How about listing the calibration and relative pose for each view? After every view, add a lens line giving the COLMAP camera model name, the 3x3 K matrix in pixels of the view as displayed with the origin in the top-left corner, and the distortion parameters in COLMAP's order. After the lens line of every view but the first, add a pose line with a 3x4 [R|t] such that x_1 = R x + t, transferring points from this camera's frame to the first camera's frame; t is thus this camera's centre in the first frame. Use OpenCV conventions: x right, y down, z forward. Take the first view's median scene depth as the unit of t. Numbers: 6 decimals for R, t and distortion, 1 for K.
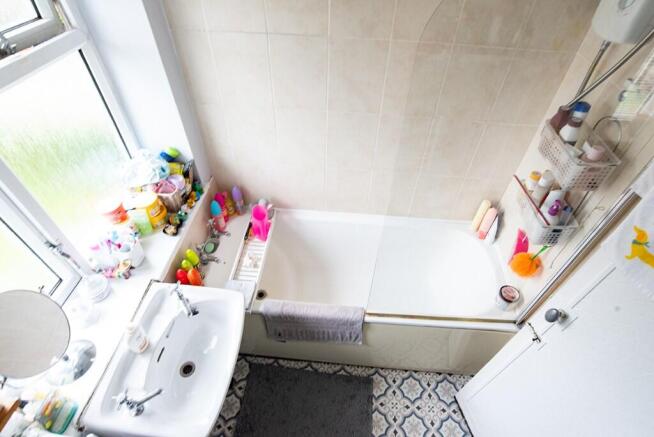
lens RADIAL K [[336.5, 0, 328.8], [0, 336.5, 219.1], [0, 0, 1]] dist [-0.041270, 0.013881]
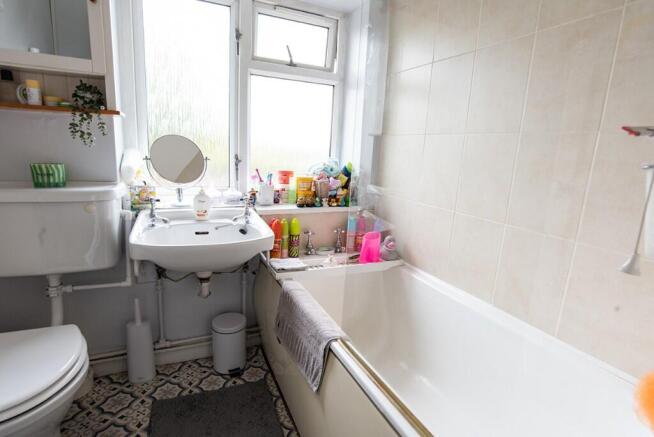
lens RADIAL K [[336.5, 0, 328.8], [0, 336.5, 219.1], [0, 0, 1]] dist [-0.041270, 0.013881]
pose [[0.494317, 0.188888, -0.848512, 0.505473], [-0.655492, 0.722105, -0.221121, 0.228166], [0.570948, 0.665497, 0.480763, 0.432906]]
